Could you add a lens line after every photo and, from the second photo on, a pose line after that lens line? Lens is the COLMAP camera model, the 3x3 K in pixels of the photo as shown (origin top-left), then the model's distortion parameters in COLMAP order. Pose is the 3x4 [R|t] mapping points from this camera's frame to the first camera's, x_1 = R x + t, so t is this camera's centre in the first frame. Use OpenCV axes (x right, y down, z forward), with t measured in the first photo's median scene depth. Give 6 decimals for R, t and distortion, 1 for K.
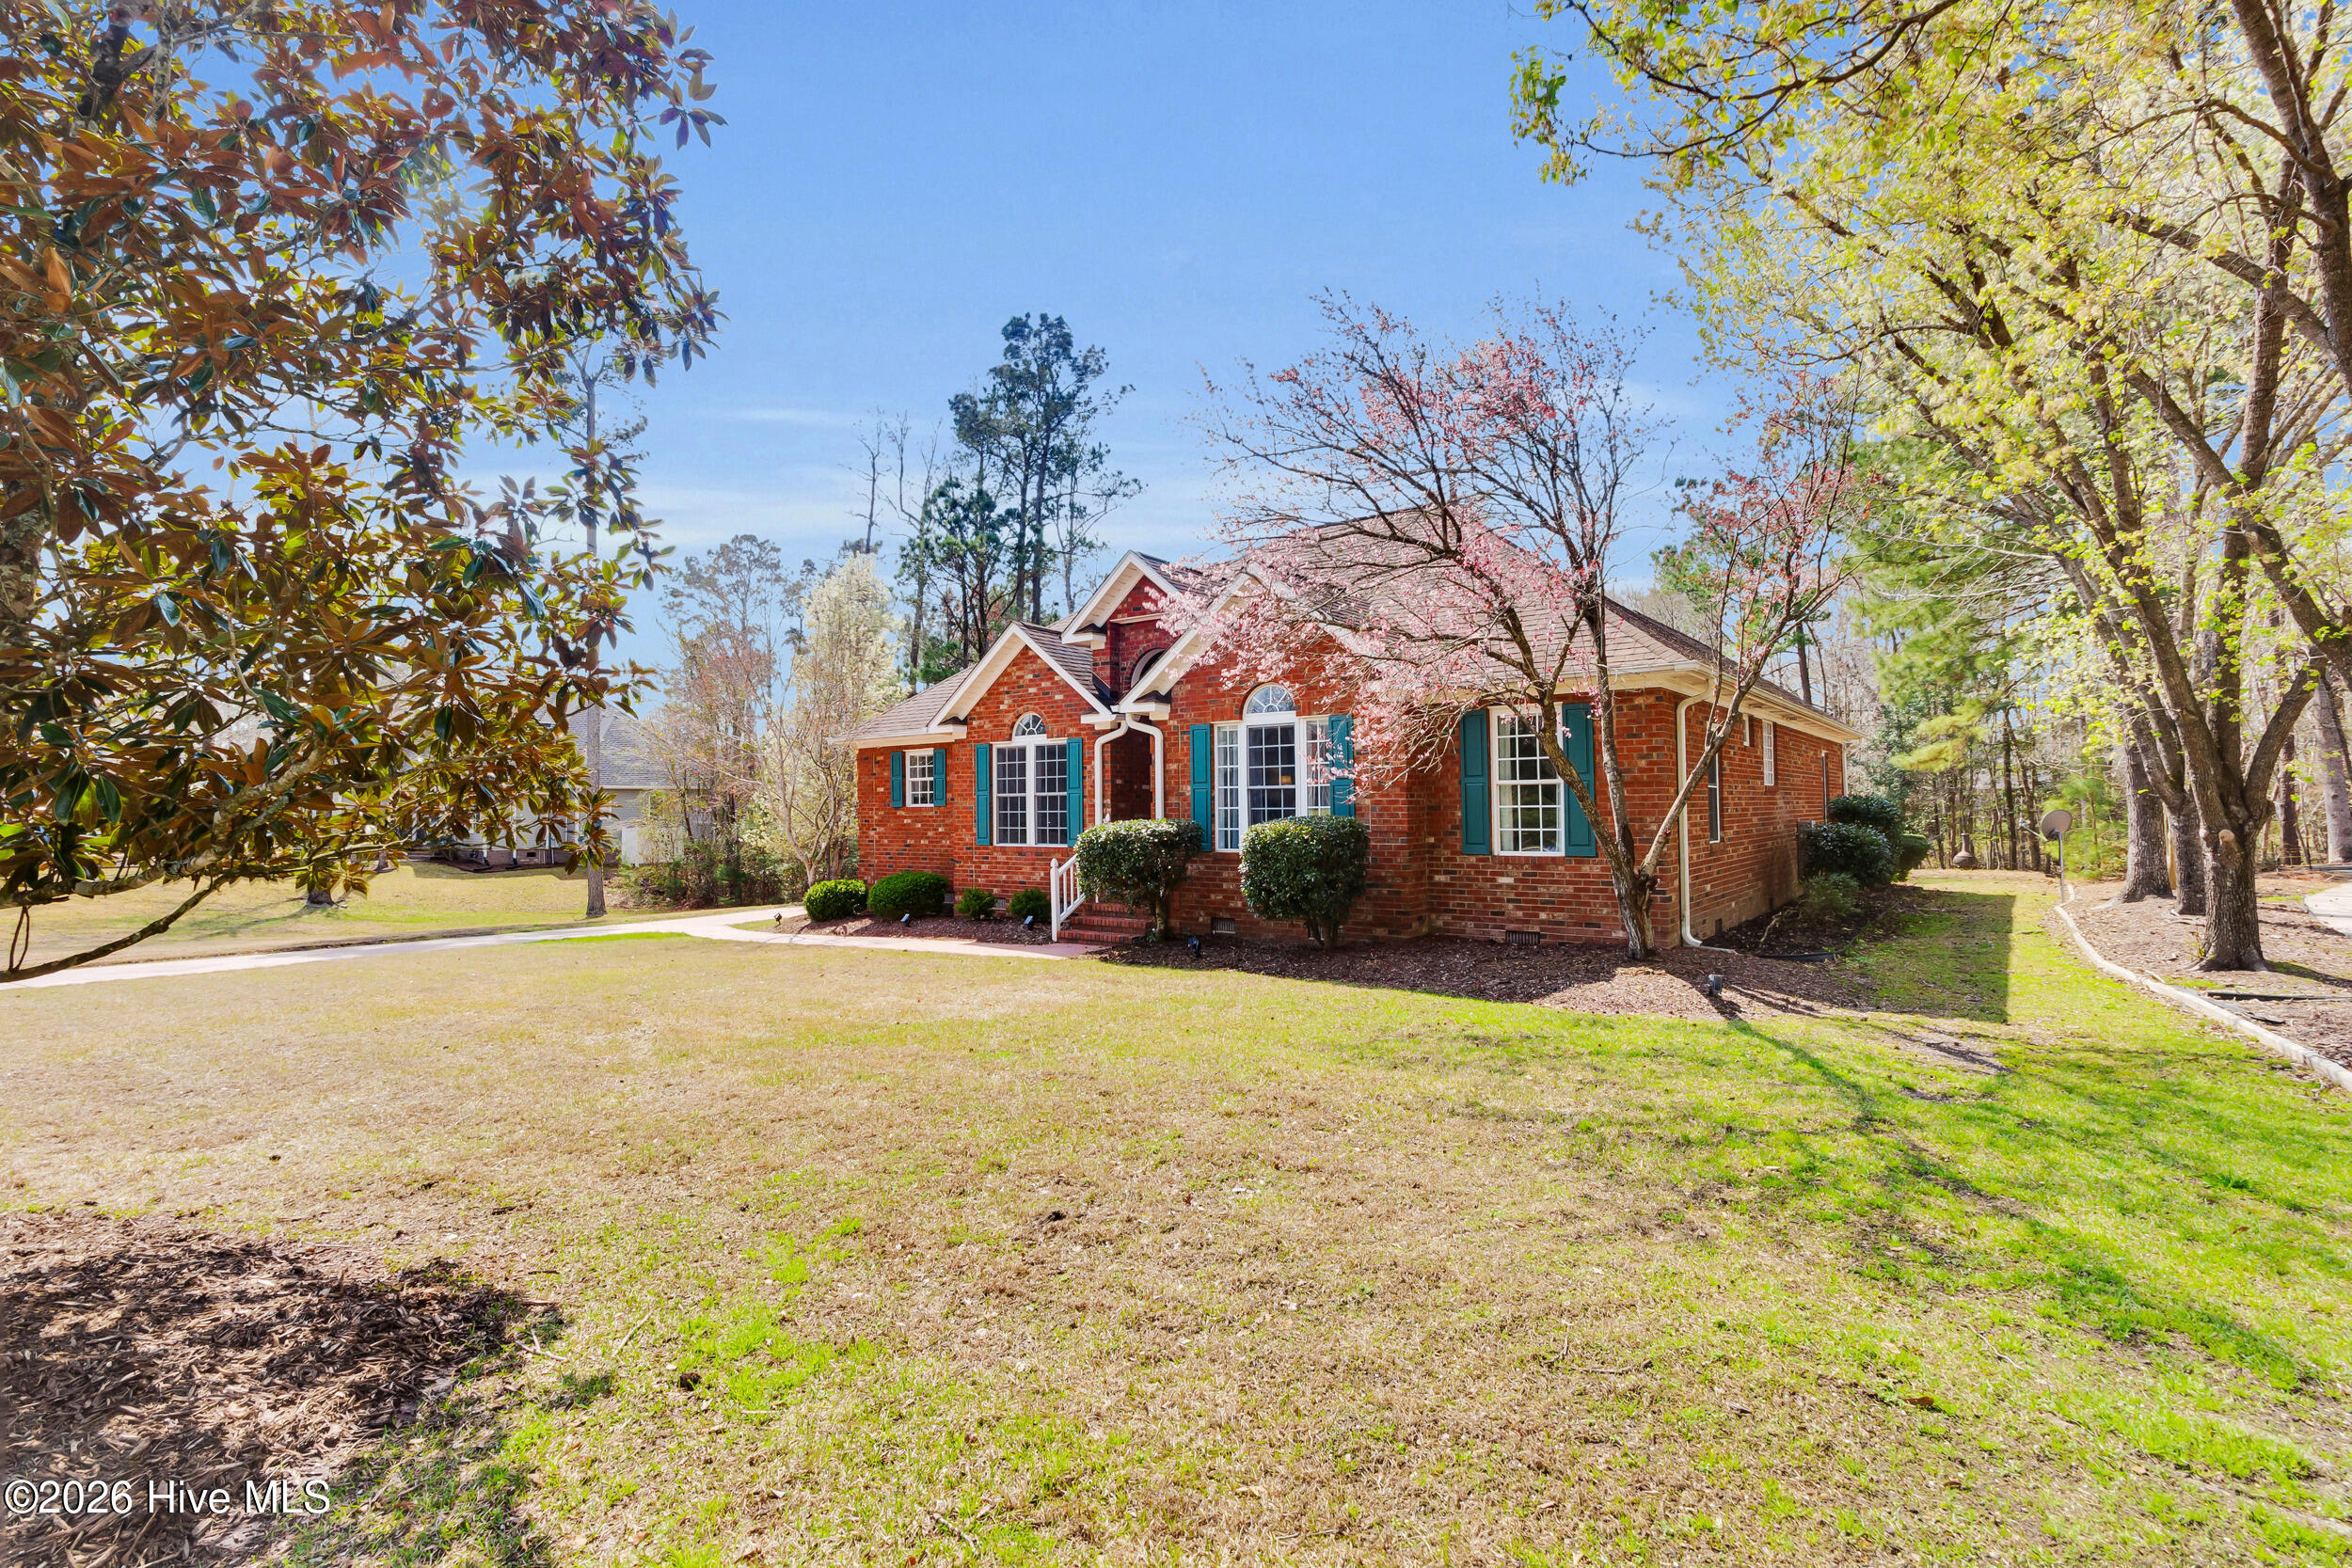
lens RADIAL K [[1102.9, 0, 1172.1], [0, 1102.9, 776.3], [0, 0, 1]] dist [0.000958, 0.000229]
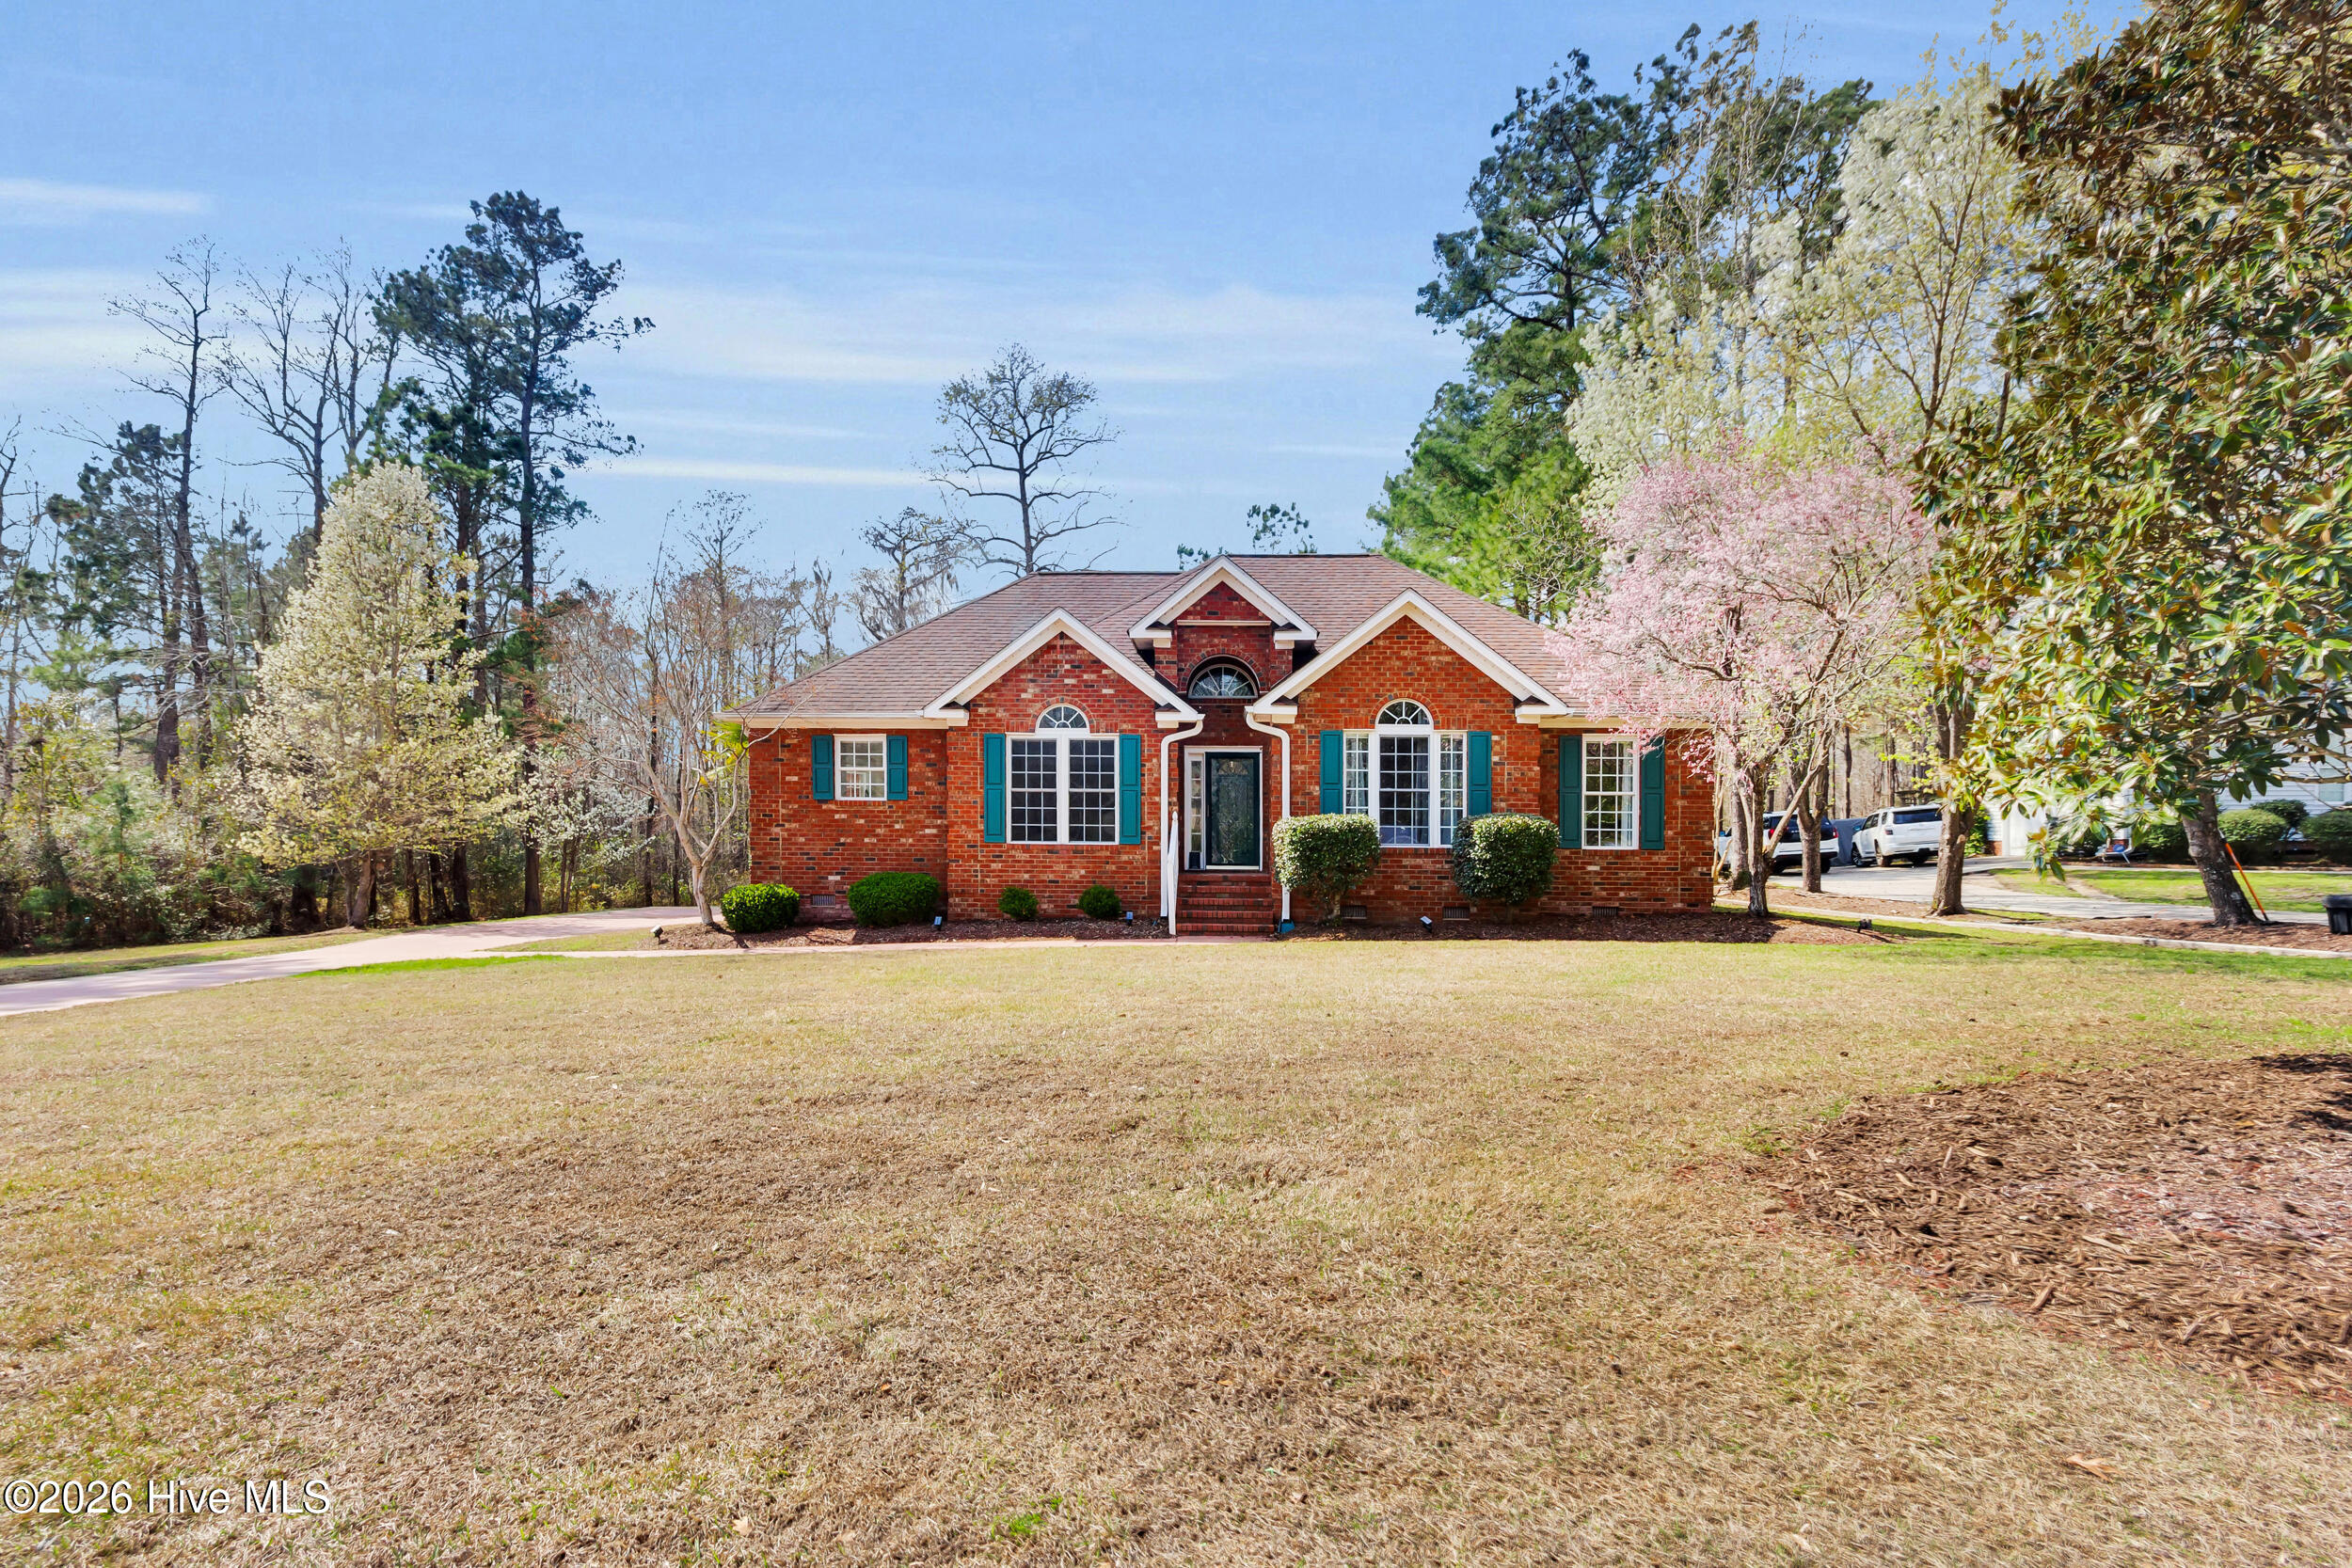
lens RADIAL K [[1137.6, 0, 1156.2], [0, 1137.6, 860.3], [0, 0, 1]] dist [0.002181, -0.000010]
pose [[0.823304, 0.008276, 0.567540, -0.543131], [-0.034921, 0.998738, 0.036094, 0.033814], [-0.566526, -0.049535, 0.822554, 0.118431]]
